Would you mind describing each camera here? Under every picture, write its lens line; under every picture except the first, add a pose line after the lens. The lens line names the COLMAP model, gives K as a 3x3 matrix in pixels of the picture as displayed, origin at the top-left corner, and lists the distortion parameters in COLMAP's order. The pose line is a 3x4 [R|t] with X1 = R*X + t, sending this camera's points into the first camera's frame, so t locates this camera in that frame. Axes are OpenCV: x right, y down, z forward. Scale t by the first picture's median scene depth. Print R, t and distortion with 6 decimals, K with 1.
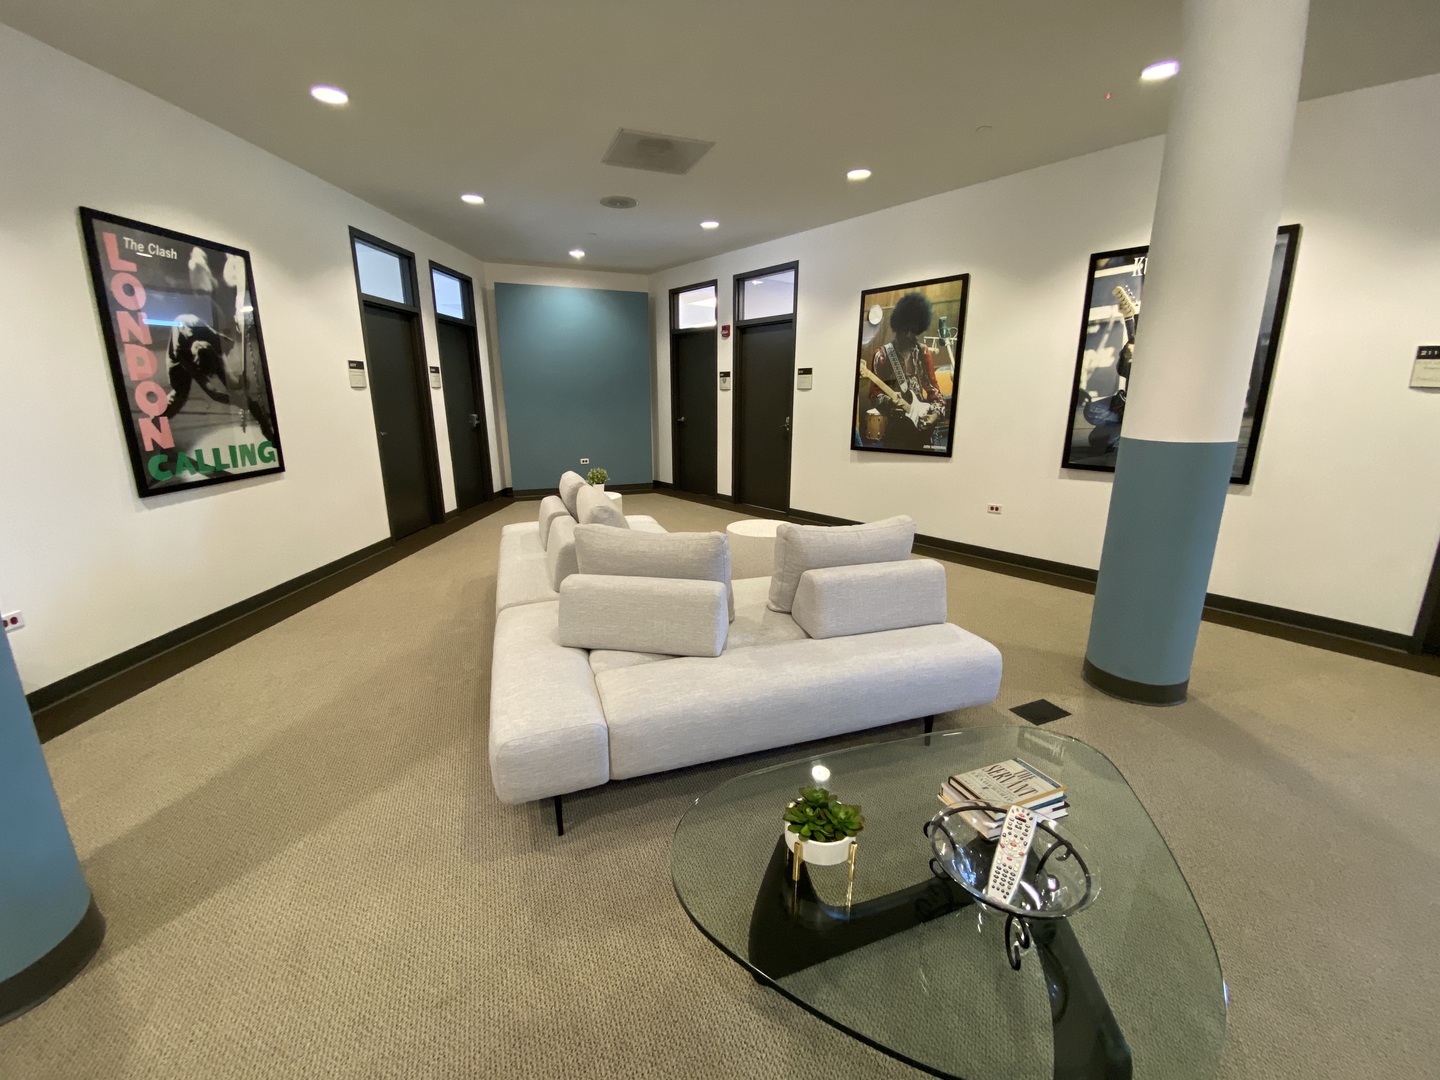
lens RADIAL K [[586.1, 0, 720.0], [0, 586.1, 540.0], [0, 0, 1]] dist [0.001916, -0.000017]
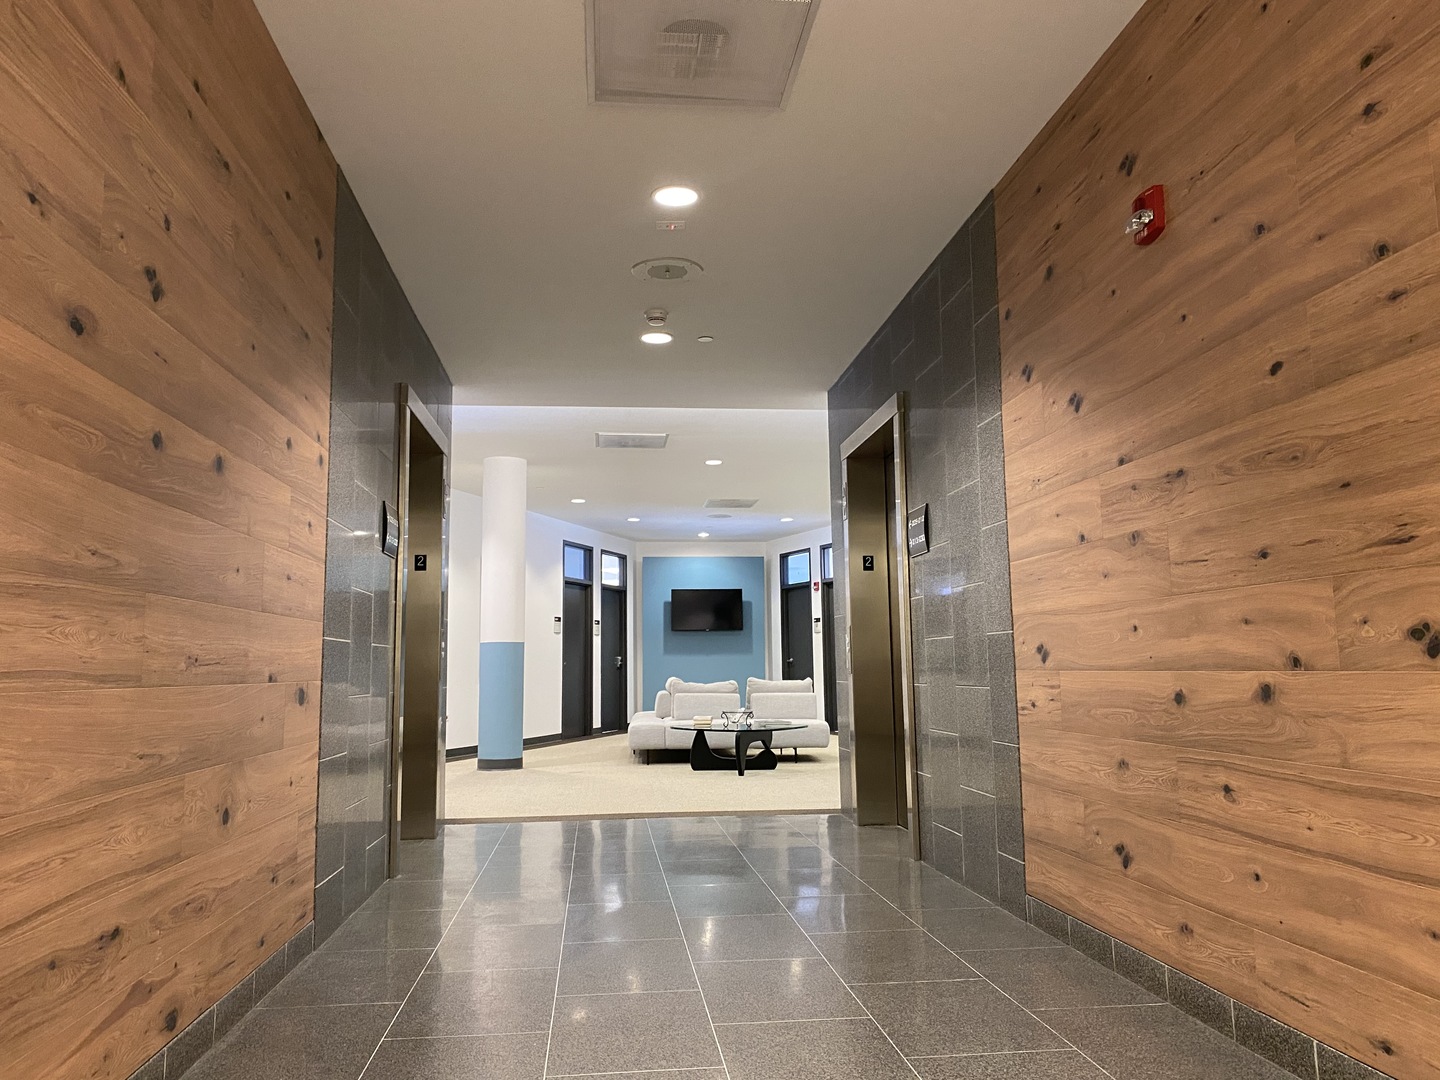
lens RADIAL K [[1075.0, 0, 720.0], [0, 1075.0, 540.0], [0, 0, 1]] dist [0.000186, 0.000006]
pose [[0.961389, -0.045091, -0.271474, 0.473866], [-0.051369, 0.939742, -0.338002, 0.357840], [0.270357, 0.338897, 0.901142, -1.230862]]
